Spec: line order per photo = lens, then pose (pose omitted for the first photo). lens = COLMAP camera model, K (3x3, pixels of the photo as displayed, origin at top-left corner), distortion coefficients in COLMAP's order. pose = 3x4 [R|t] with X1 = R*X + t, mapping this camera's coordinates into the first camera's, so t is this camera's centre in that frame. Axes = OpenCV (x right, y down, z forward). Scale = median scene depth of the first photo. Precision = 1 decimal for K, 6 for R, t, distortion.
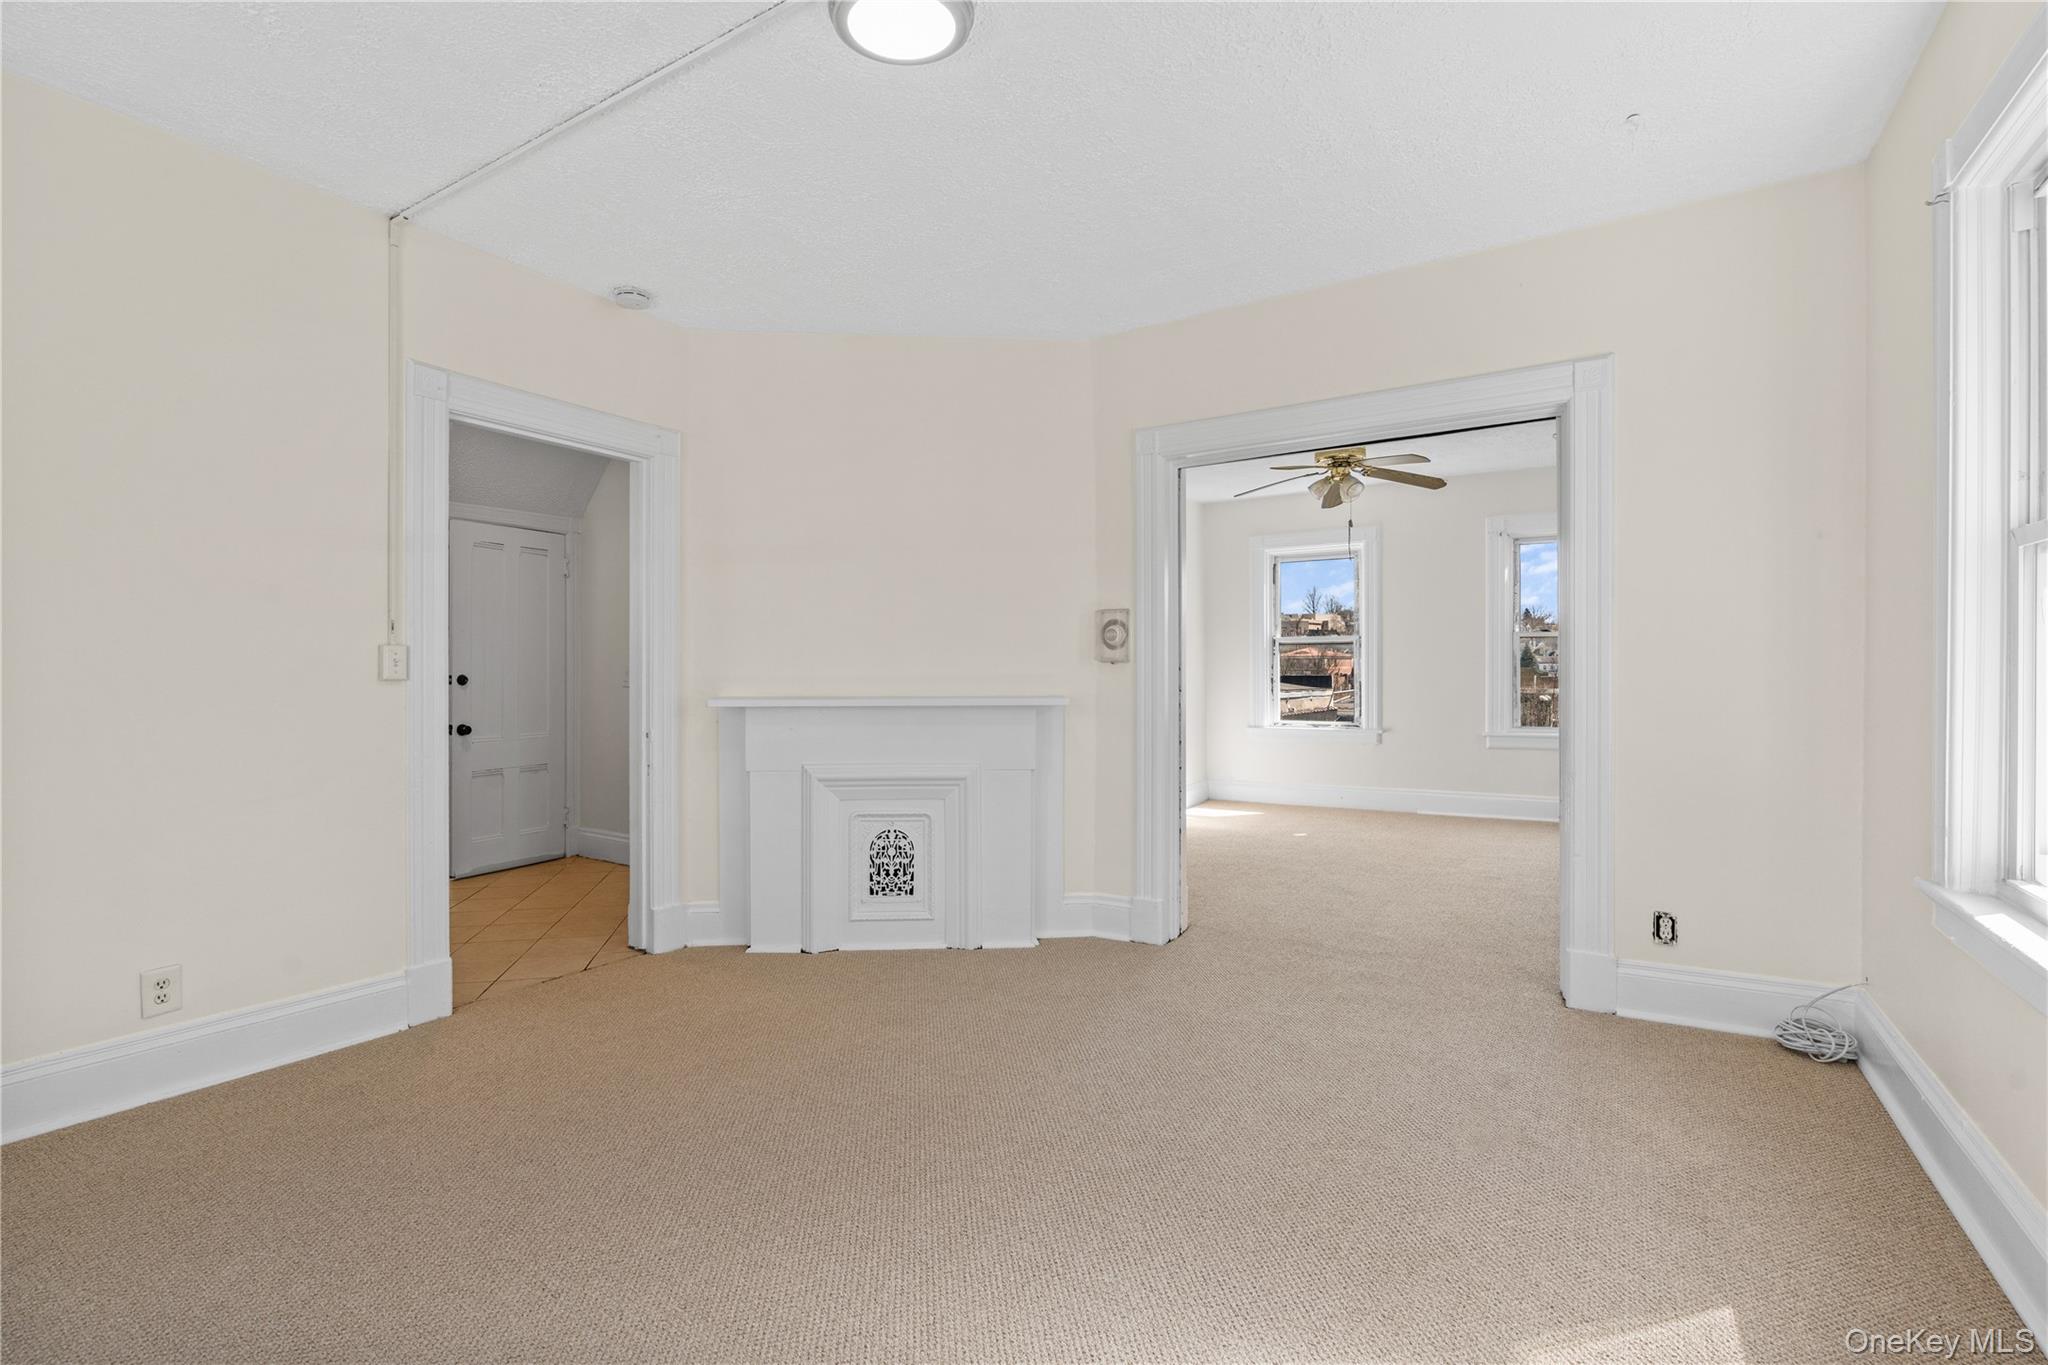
lens RADIAL K [[940.7, 0, 1022.9], [0, 940.7, 676.1], [0, 0, 1]] dist [-0.007542, 0.002196]
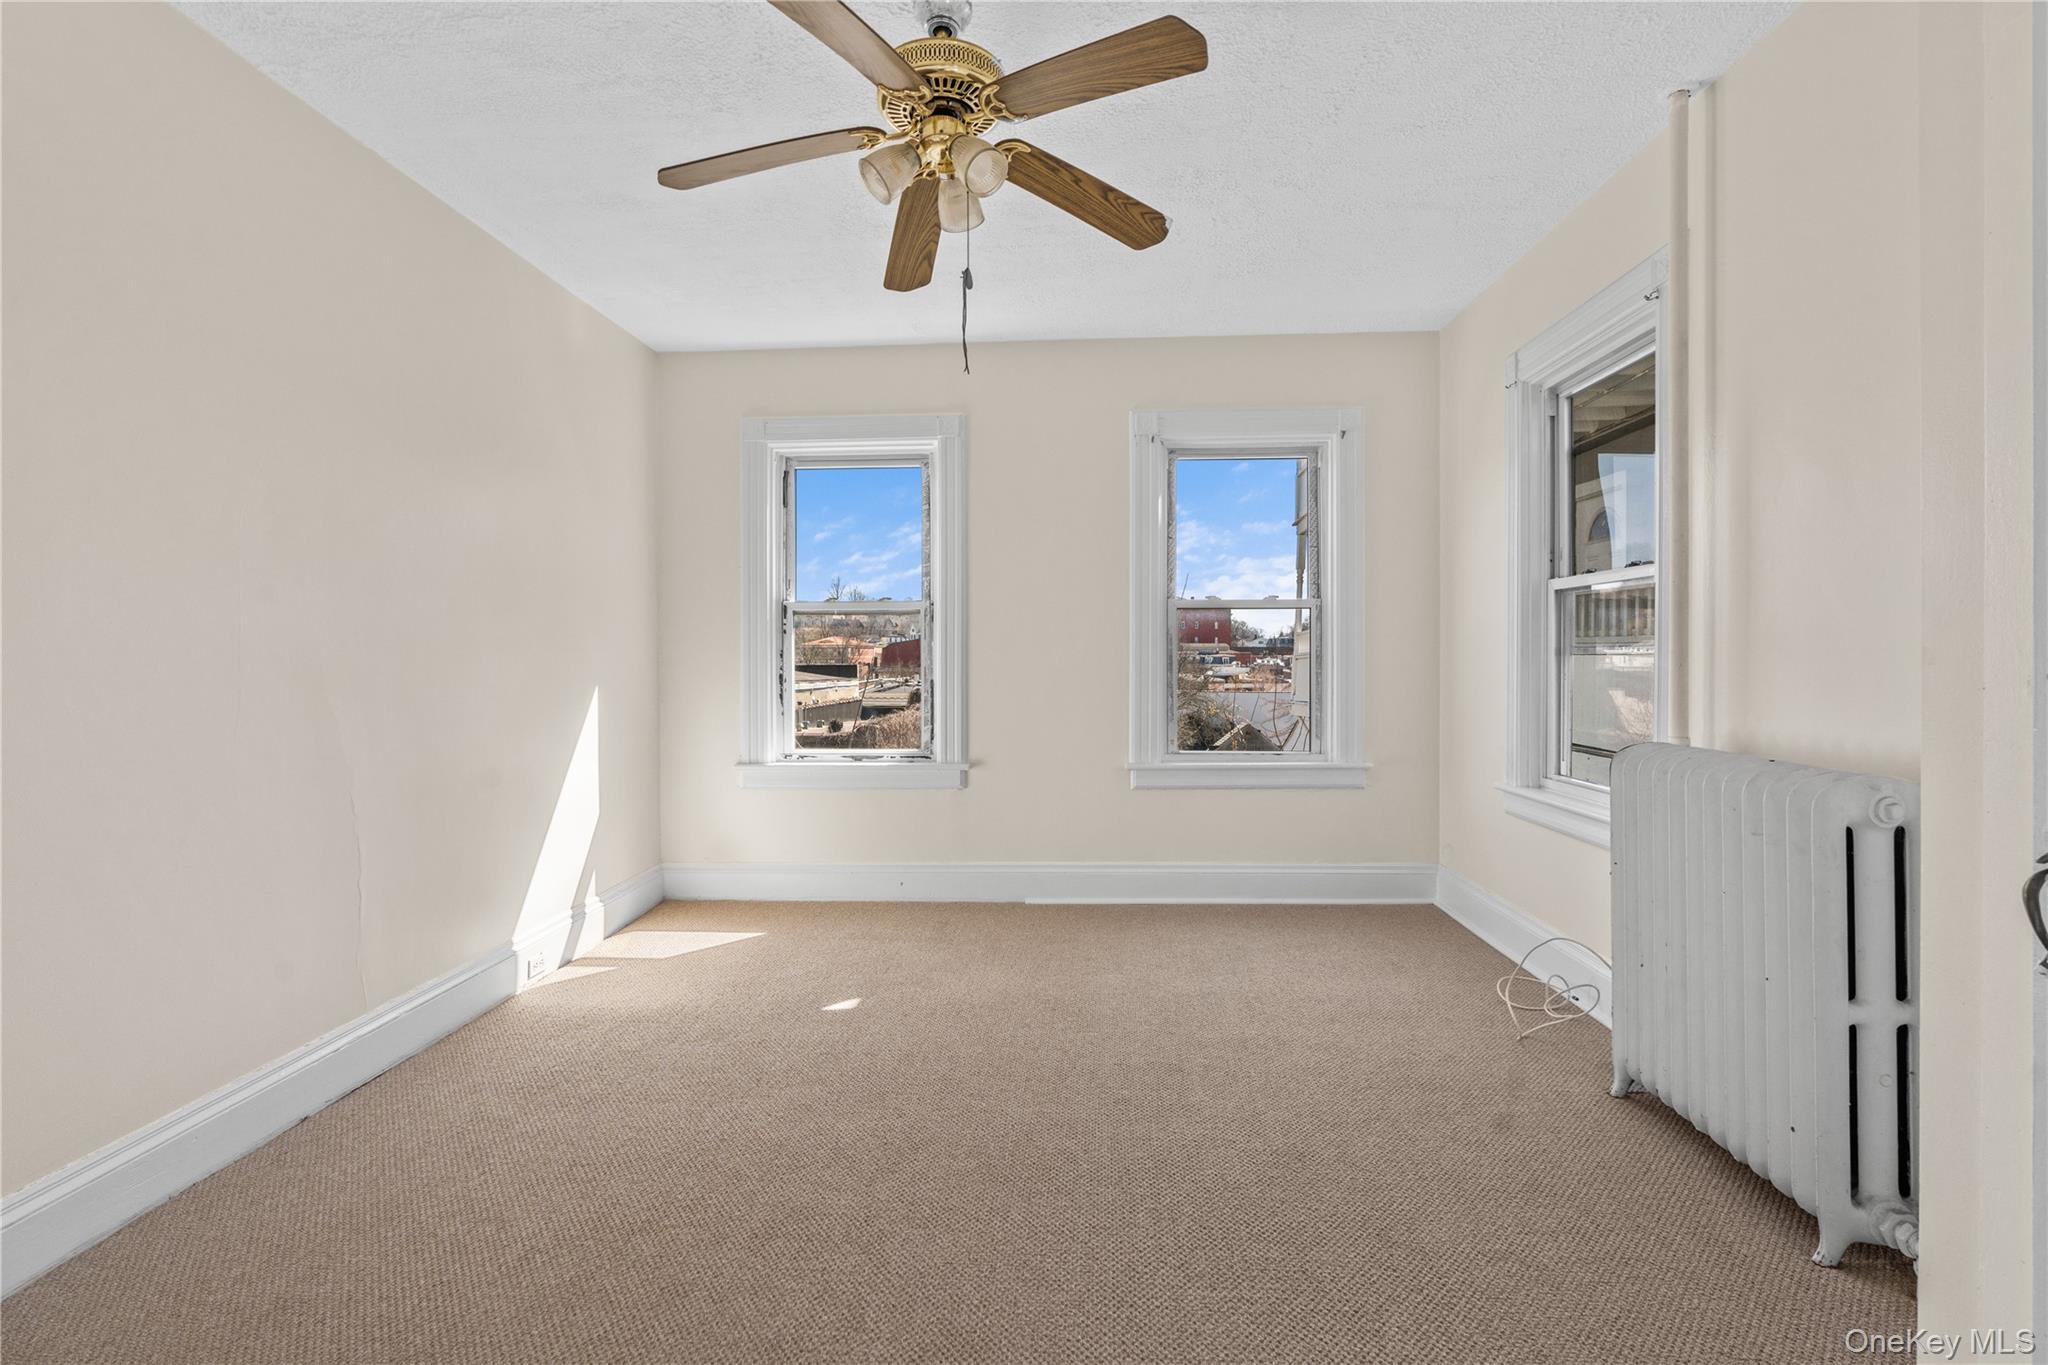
lens RADIAL K [[940.7, 0, 1018.1], [0, 940.7, 665.6], [0, 0, 1]] dist [-0.007542, 0.002196]
pose [[0.882396, -0.000472, 0.470507, 0.126963], [0.000215, 1.000000, 0.000601, -0.003659], [-0.470507, -0.000429, 0.882396, 0.442355]]
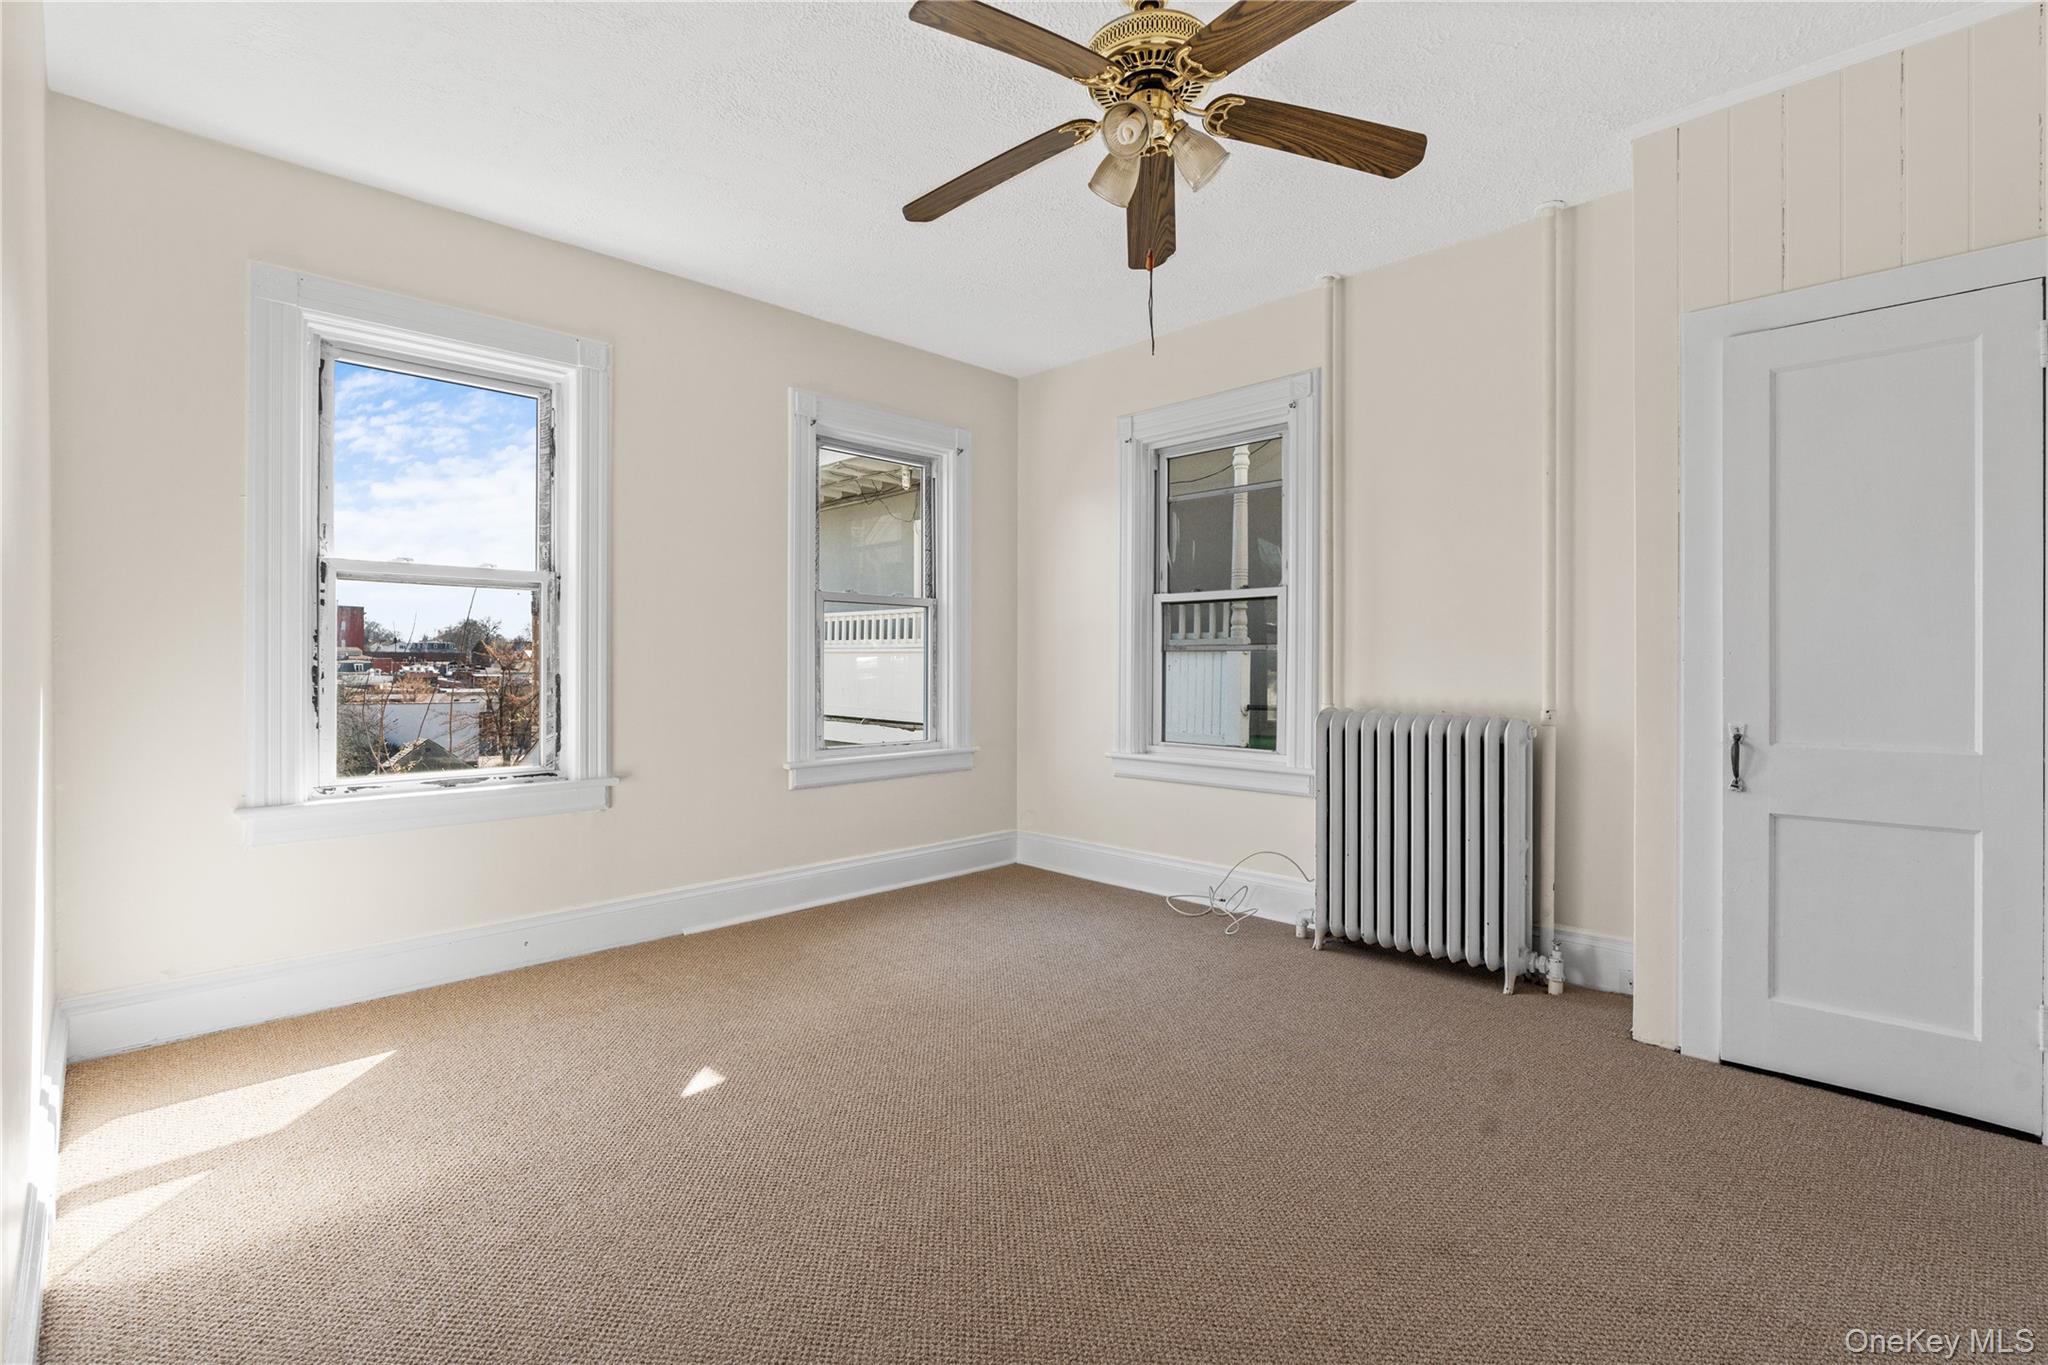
lens RADIAL K [[940.7, 0, 1004.3], [0, 940.7, 668.3], [0, 0, 1]] dist [-0.007542, 0.002196]
pose [[0.242335, 0.004464, 0.970182, -0.026562], [0.000755, 0.999988, -0.004790, 0.004673], [-0.970192, 0.001893, 0.242329, 0.653749]]
